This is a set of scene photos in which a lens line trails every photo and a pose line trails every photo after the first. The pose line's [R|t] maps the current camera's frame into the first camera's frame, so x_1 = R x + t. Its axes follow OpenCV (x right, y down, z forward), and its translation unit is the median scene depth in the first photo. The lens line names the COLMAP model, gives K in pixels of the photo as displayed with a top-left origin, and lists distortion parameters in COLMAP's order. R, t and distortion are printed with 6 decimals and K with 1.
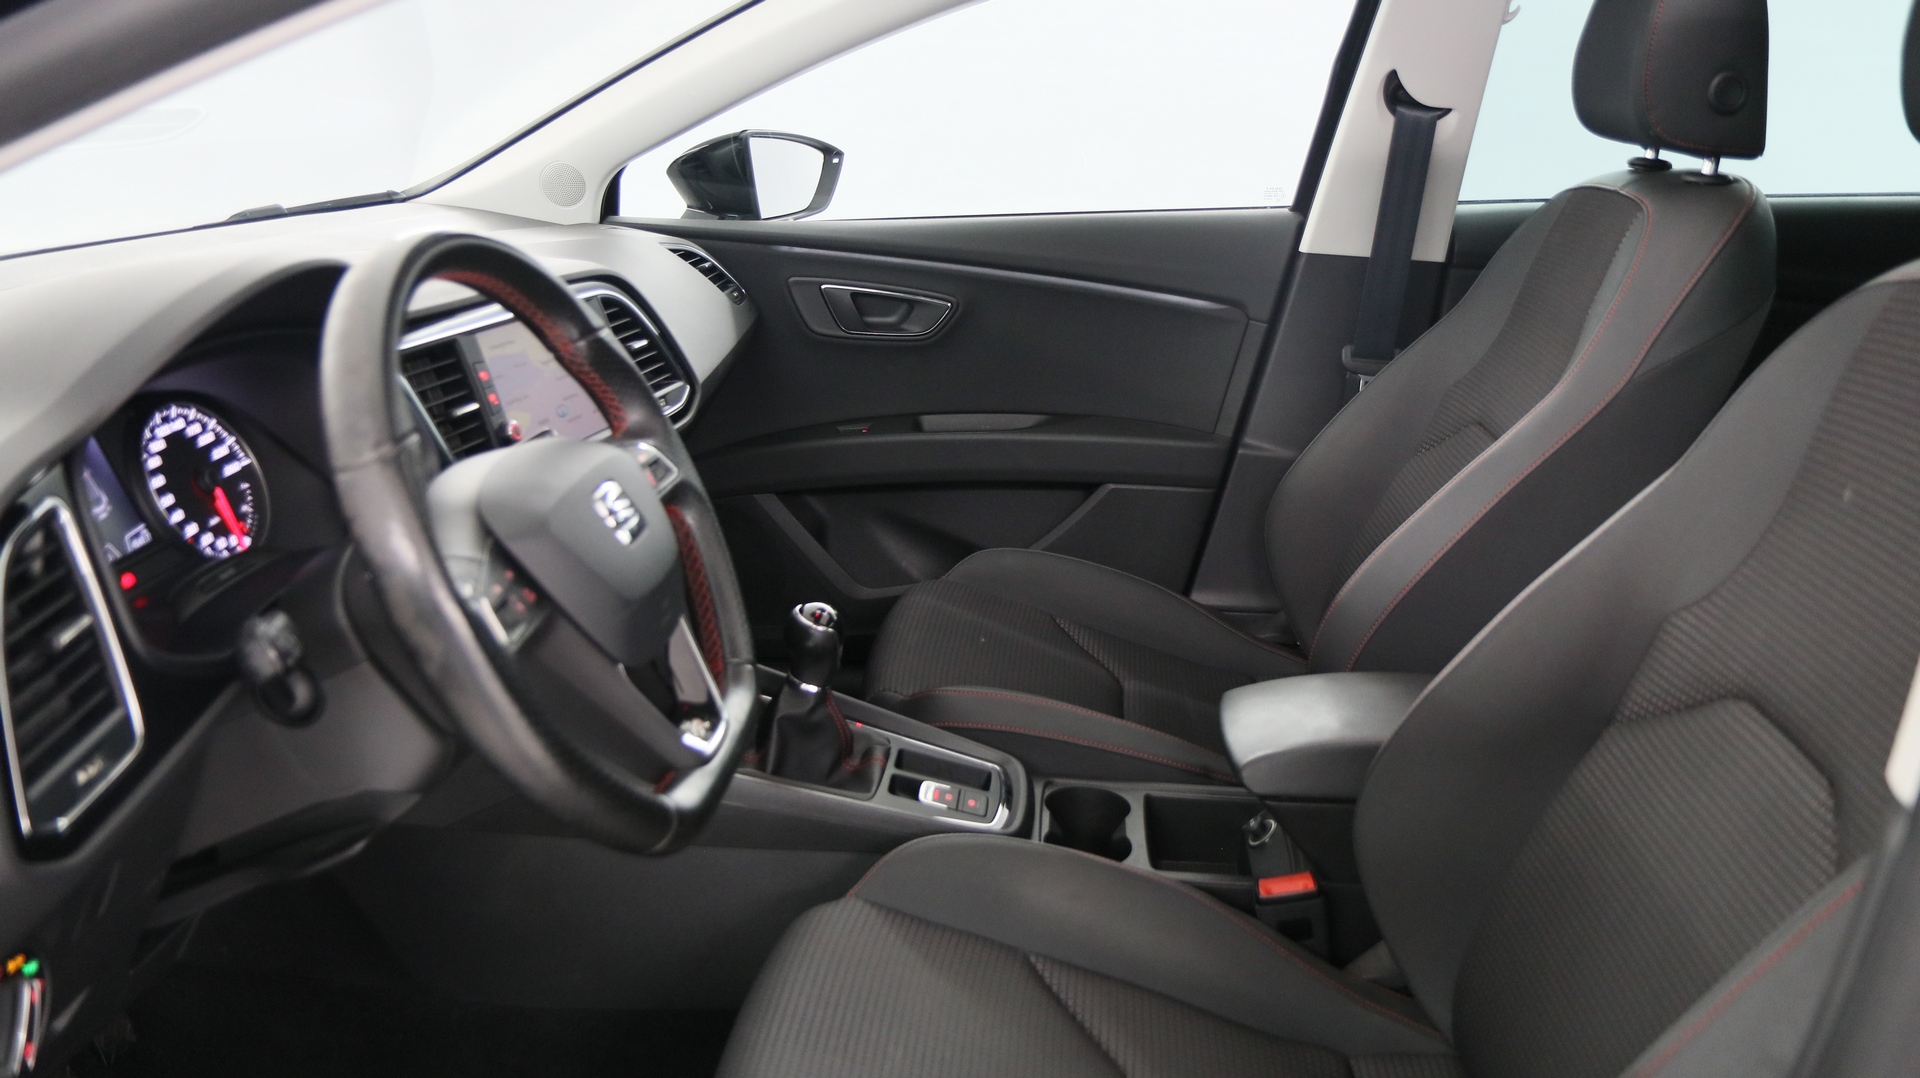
lens RADIAL K [[1466.4, 0, 939.6], [0, 1466.4, 525.2], [0, 0, 1]] dist [-0.009432, 0.011099]
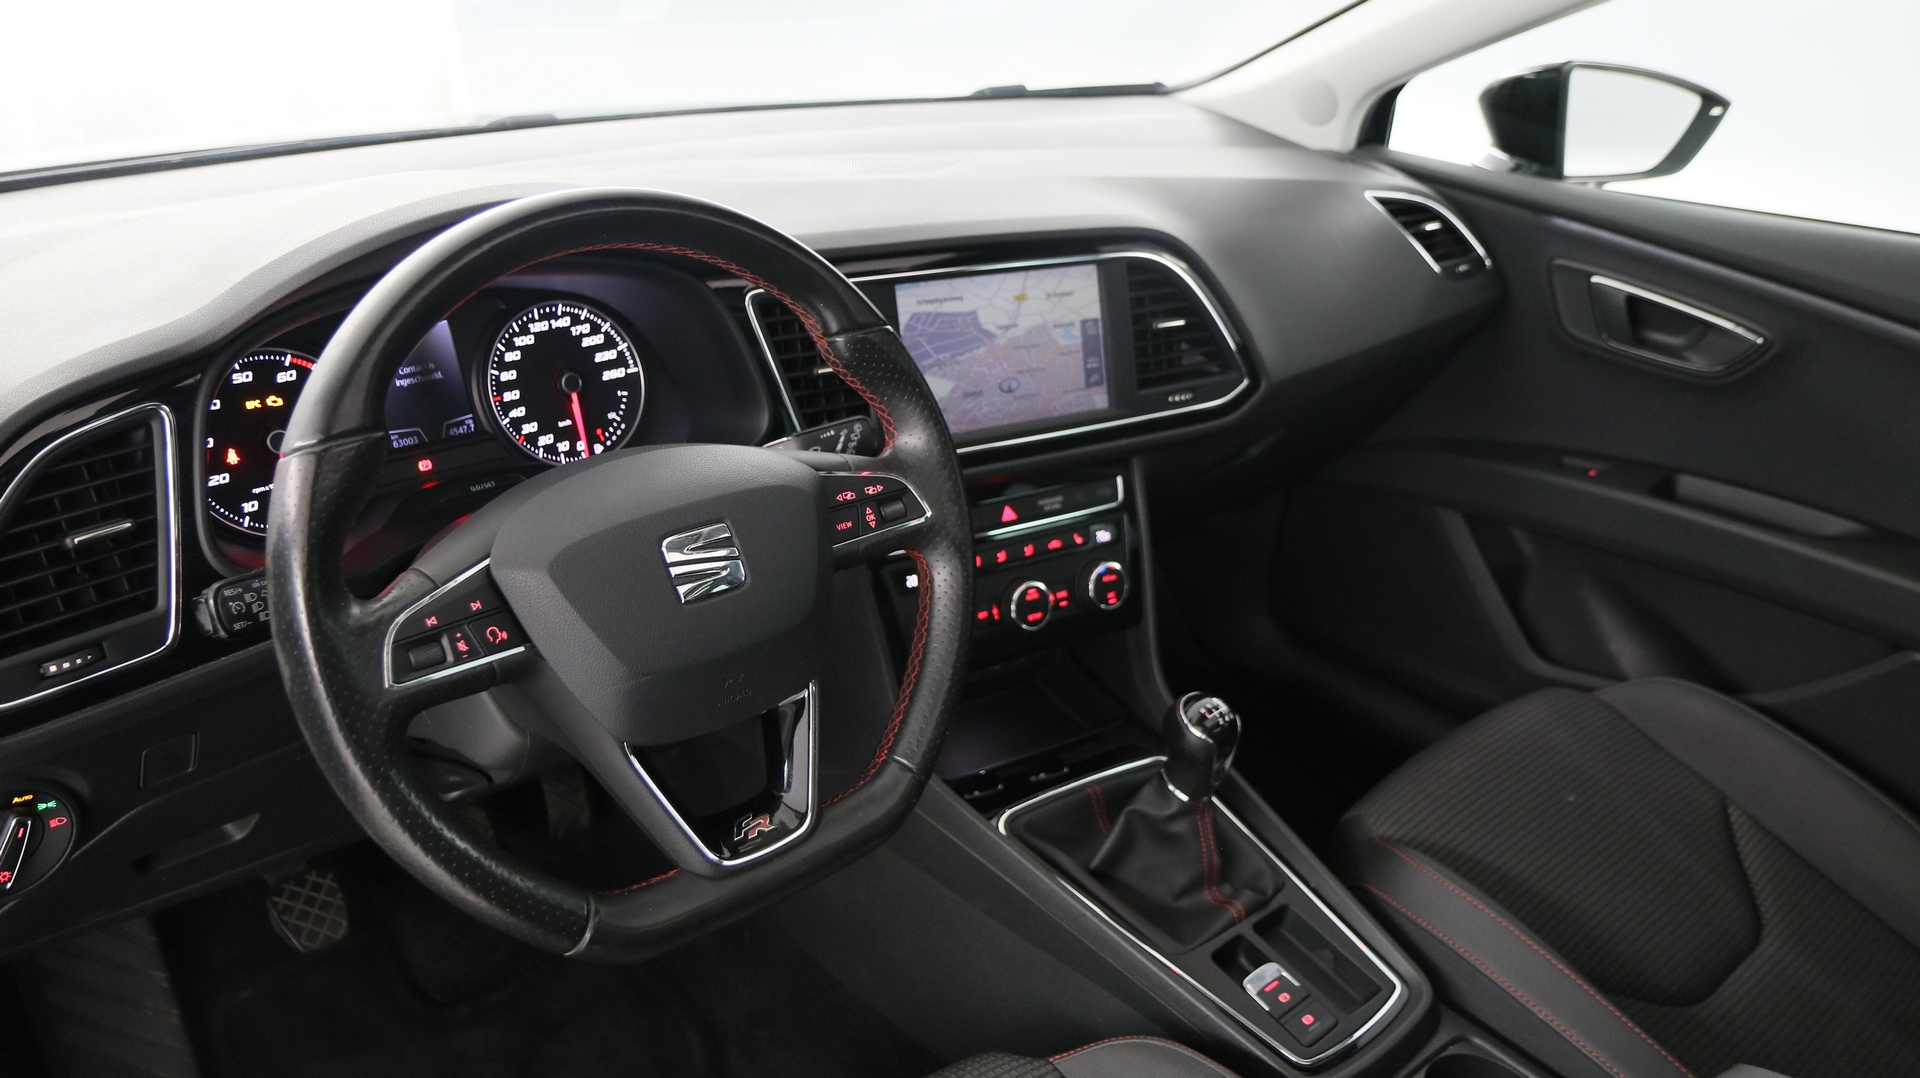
lens RADIAL K [[1466.4, 0, 963.5], [0, 1466.4, 534.2], [0, 0, 1]] dist [-0.009432, 0.011099]
pose [[0.741124, 0.311921, -0.594508, 0.175909], [-0.249269, 0.950065, 0.187728, -0.098793], [0.623378, 0.009062, 0.781868, 0.197739]]
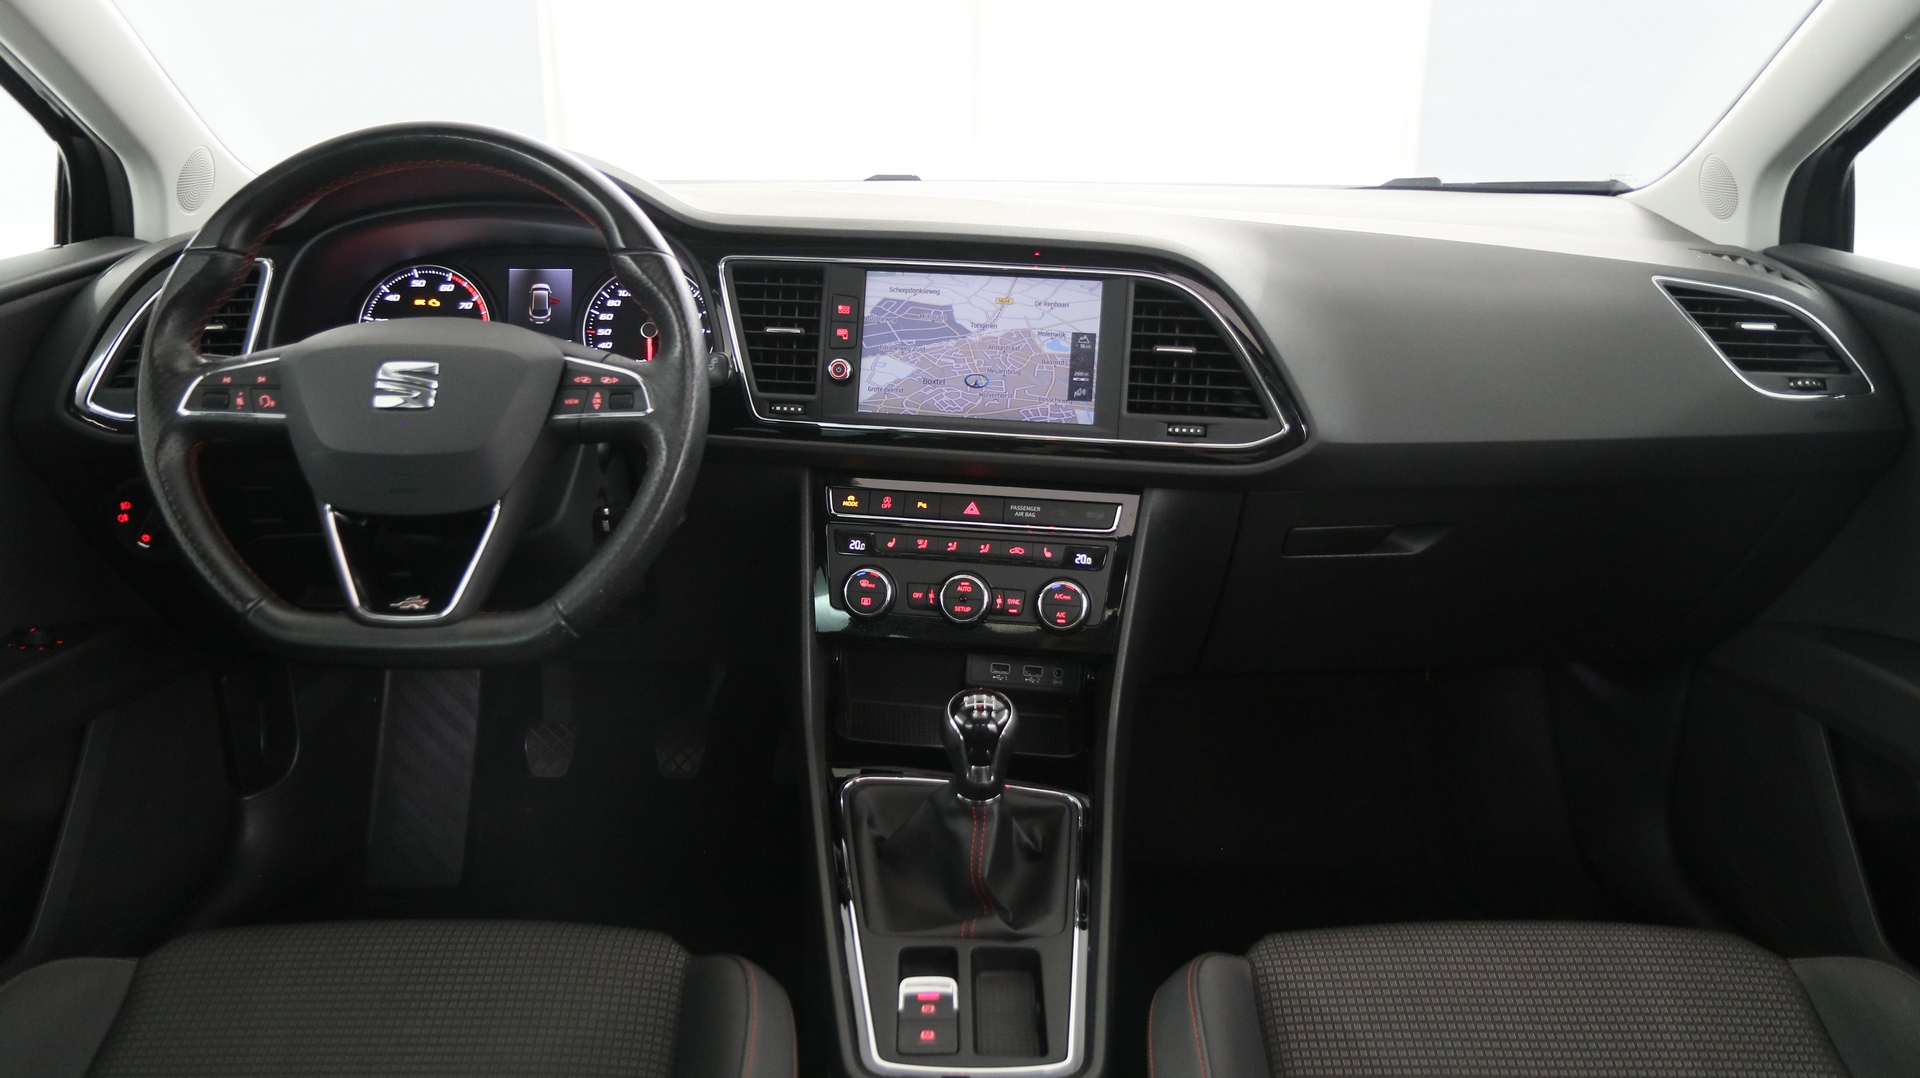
lens RADIAL K [[1466.4, 0, 947.8], [0, 1466.4, 549.7], [0, 0, 1]] dist [-0.009432, 0.011099]
pose [[0.100072, 0.305864, -0.946801, 0.415721], [-0.305924, 0.914941, 0.263237, -0.141749], [0.946782, 0.263306, 0.185131, 0.553062]]
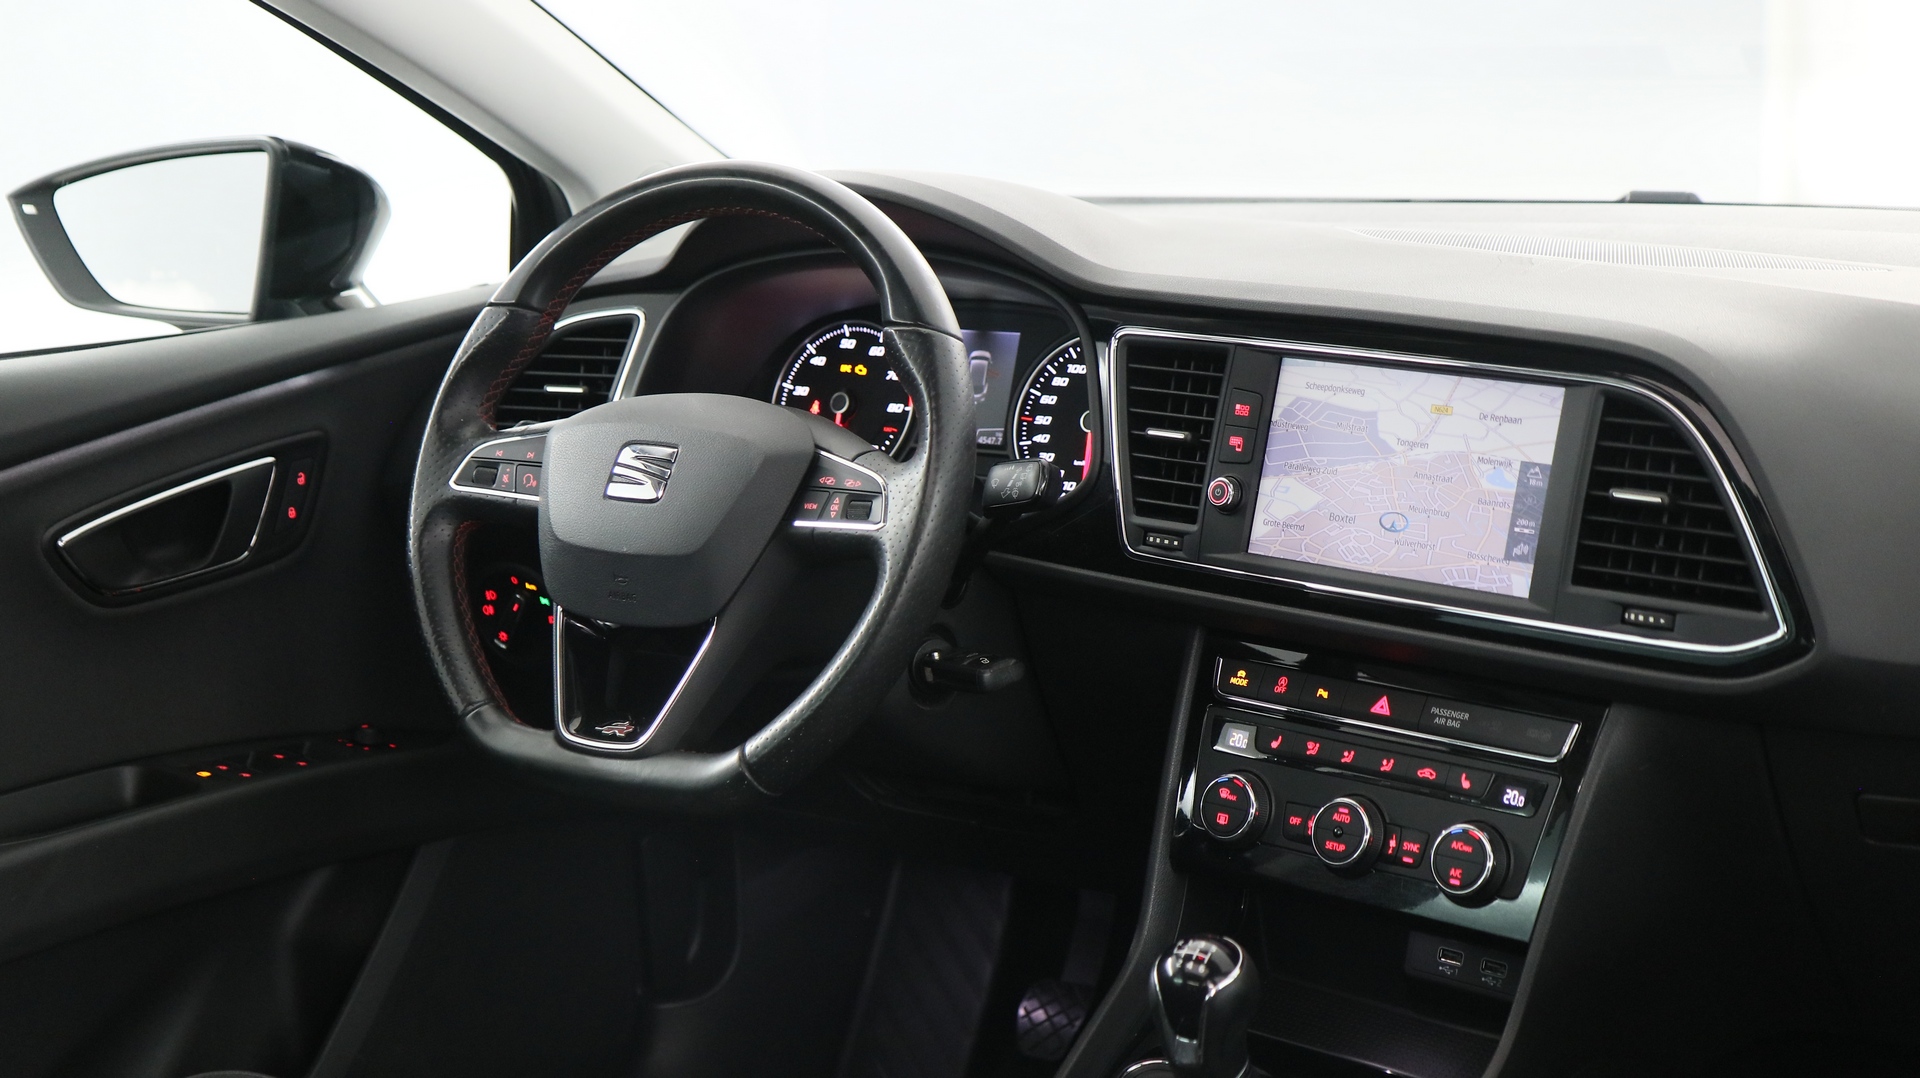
lens RADIAL K [[3049.5, 0, 967.7], [0, 3049.5, 558.9], [0, 0, 1]] dist [0.010387, 0.000000]
pose [[-0.478805, 0.201245, -0.854545, 0.626024], [-0.227924, 0.911503, 0.342365, -0.308864], [0.847819, 0.358697, -0.390563, 0.894847]]
